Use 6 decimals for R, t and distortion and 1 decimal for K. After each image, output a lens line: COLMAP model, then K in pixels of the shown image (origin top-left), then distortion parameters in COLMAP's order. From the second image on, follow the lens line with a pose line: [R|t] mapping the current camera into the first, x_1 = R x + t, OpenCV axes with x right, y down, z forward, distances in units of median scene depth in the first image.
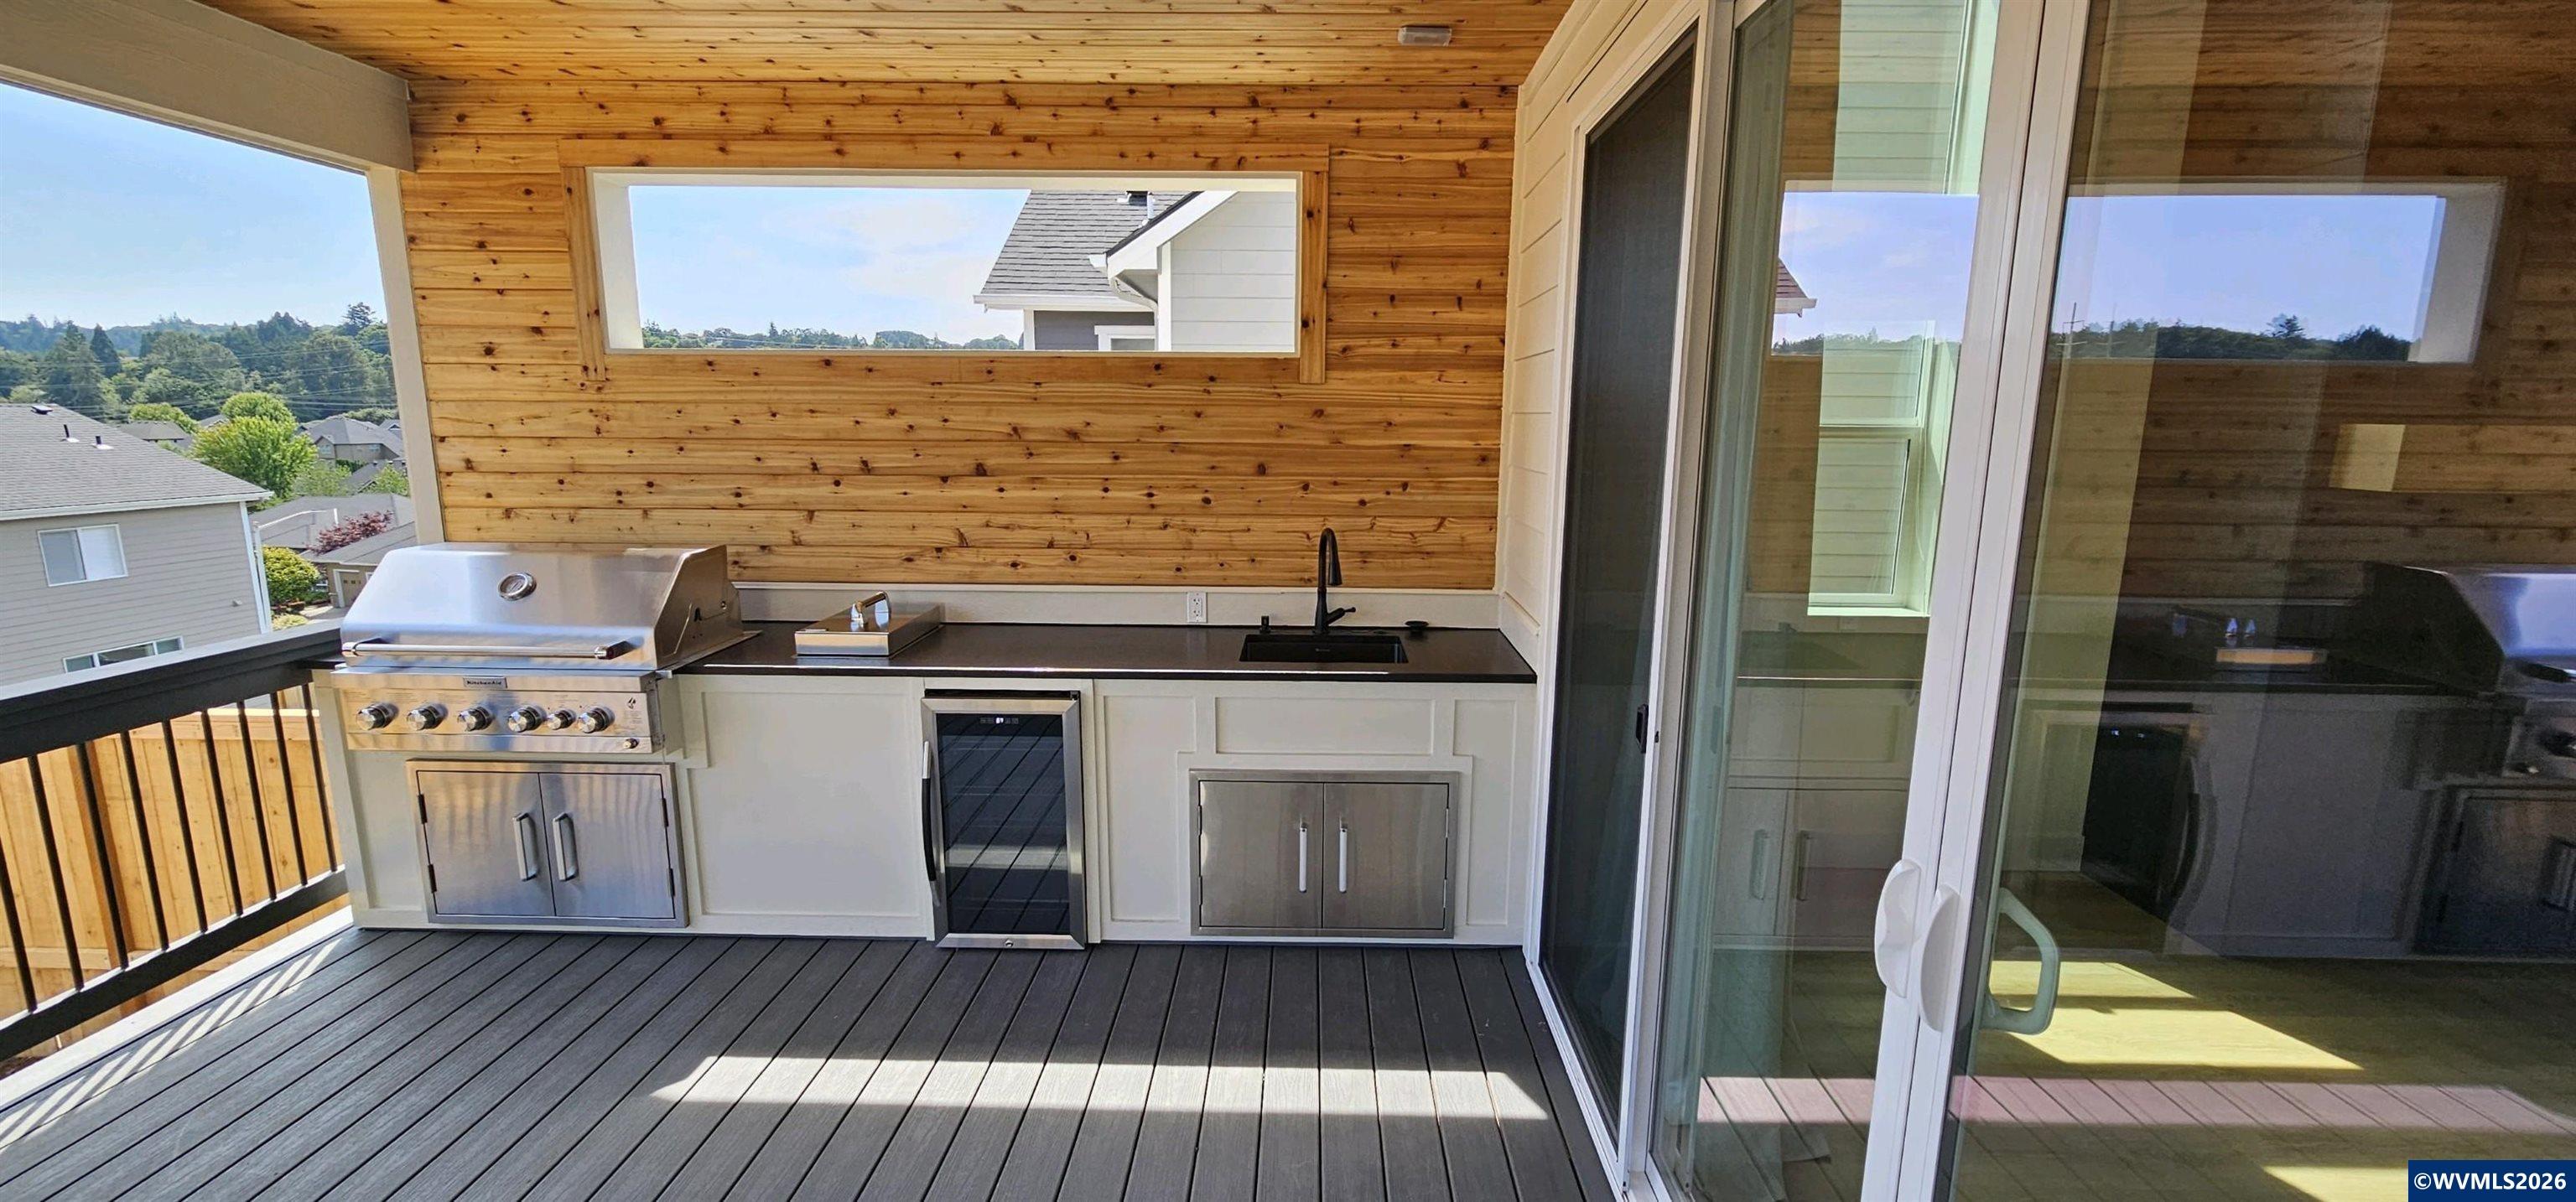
lens RADIAL K [[1044.6, 0, 1292.4], [0, 1044.6, 604.8], [0, 0, 1]] dist [-0.004791, -0.000059]
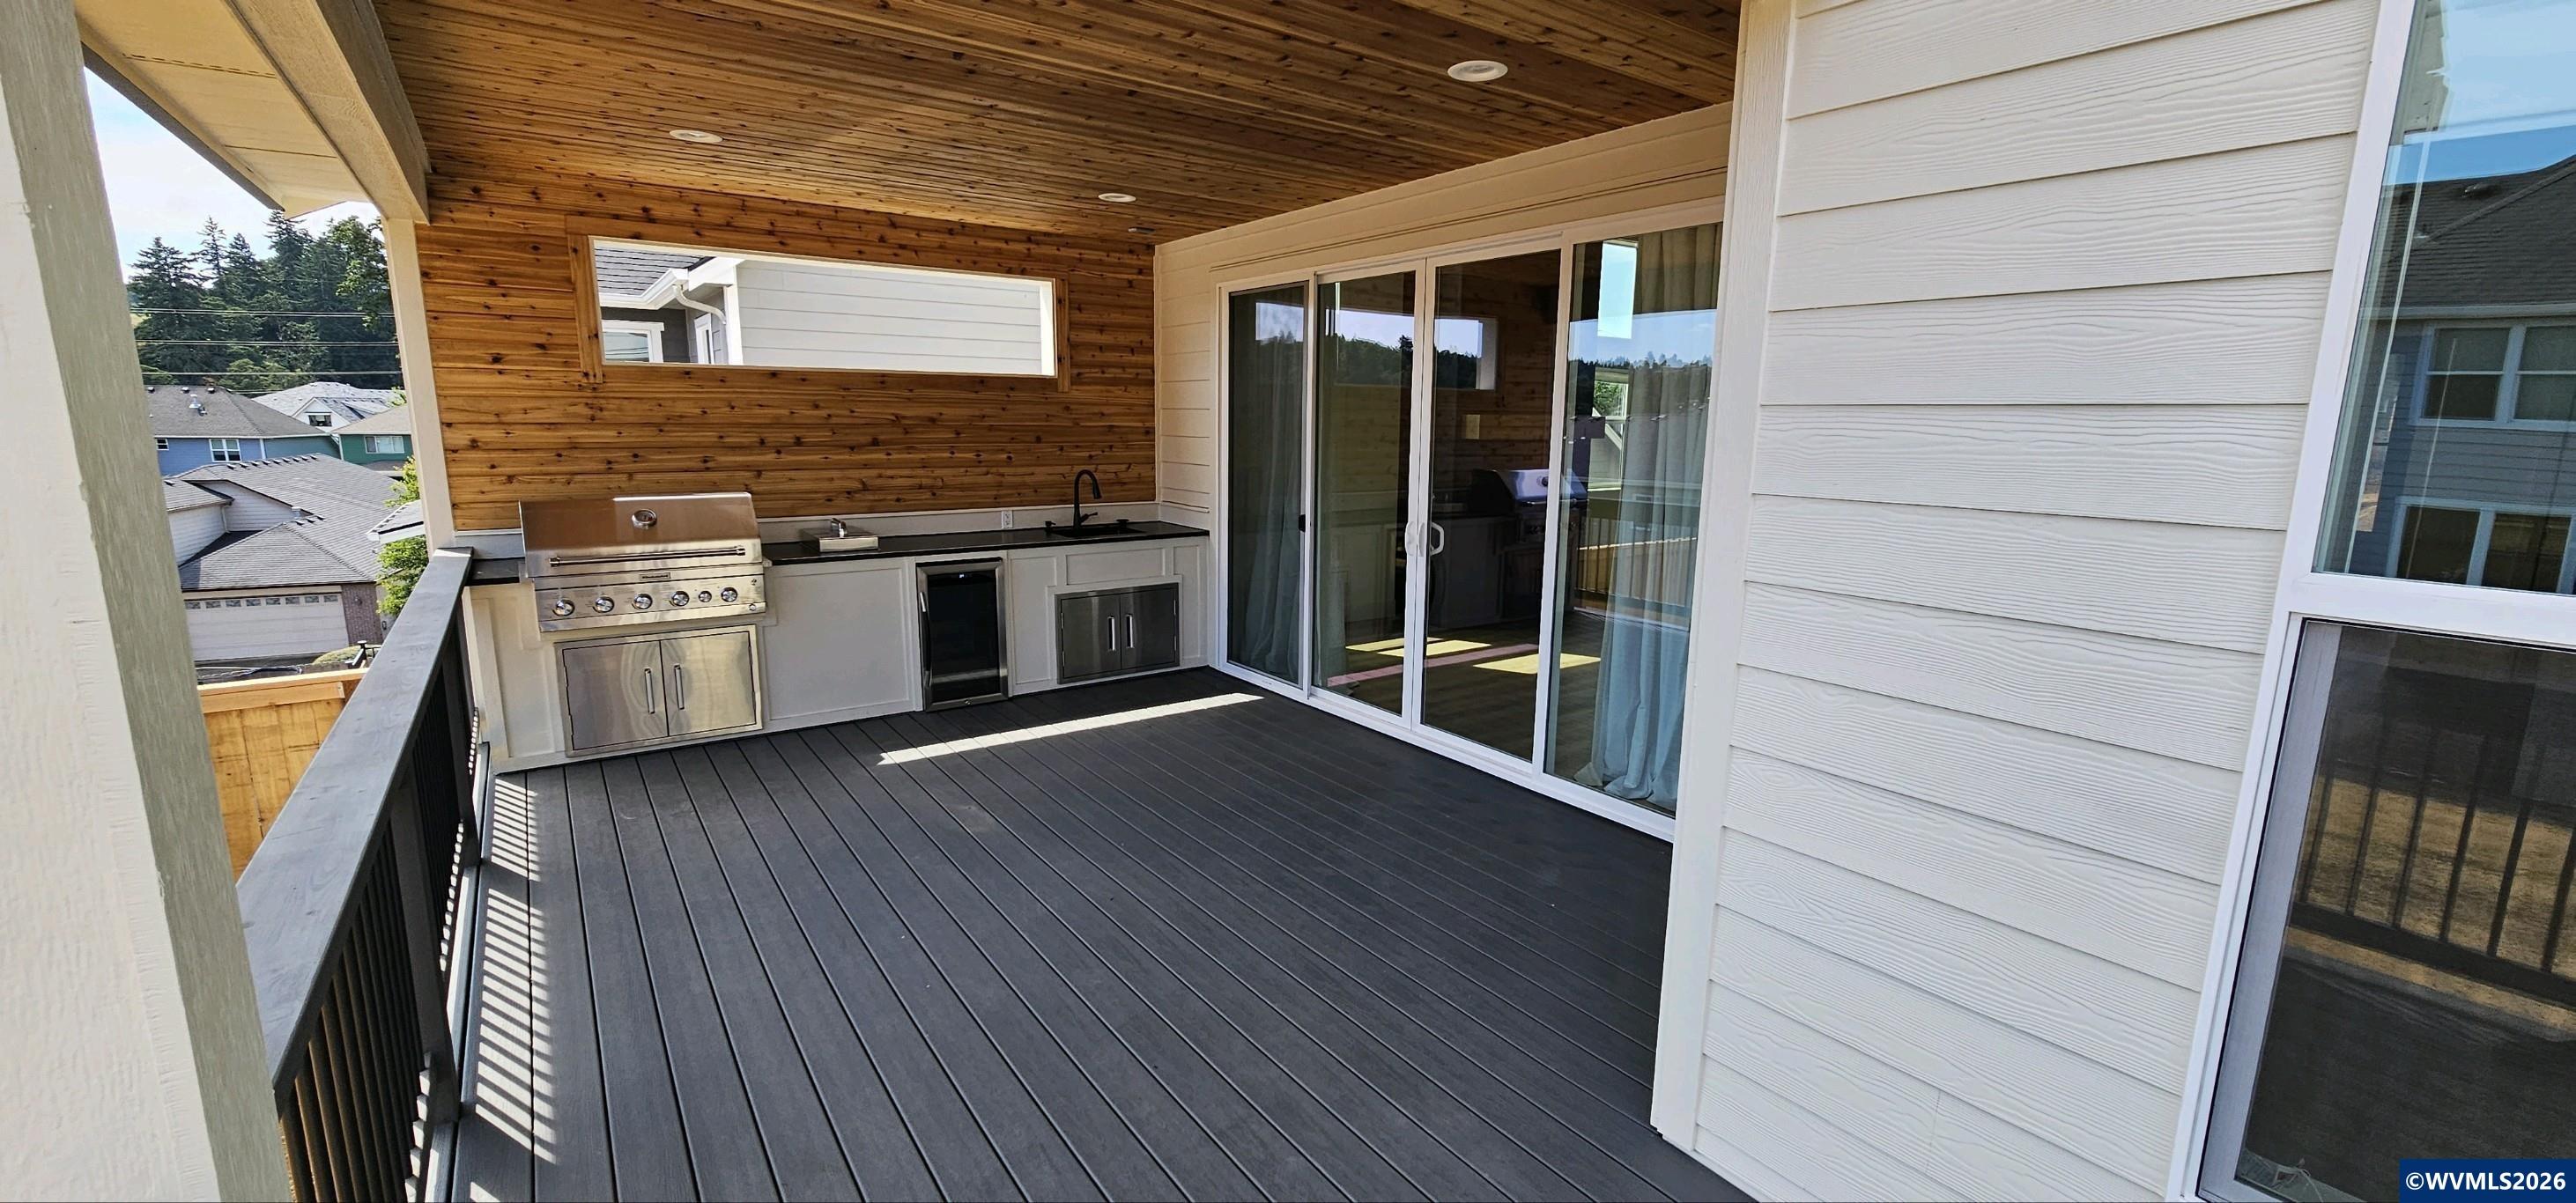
lens RADIAL K [[1044.7, 0, 1292.4], [0, 1044.7, 605.3], [0, 0, 1]] dist [-0.004791, -0.000059]
pose [[0.799972, -0.106657, 0.590482, -0.797652], [0.101420, 0.993951, 0.042133, 0.127035], [-0.591404, 0.026182, 0.805950, -0.723748]]
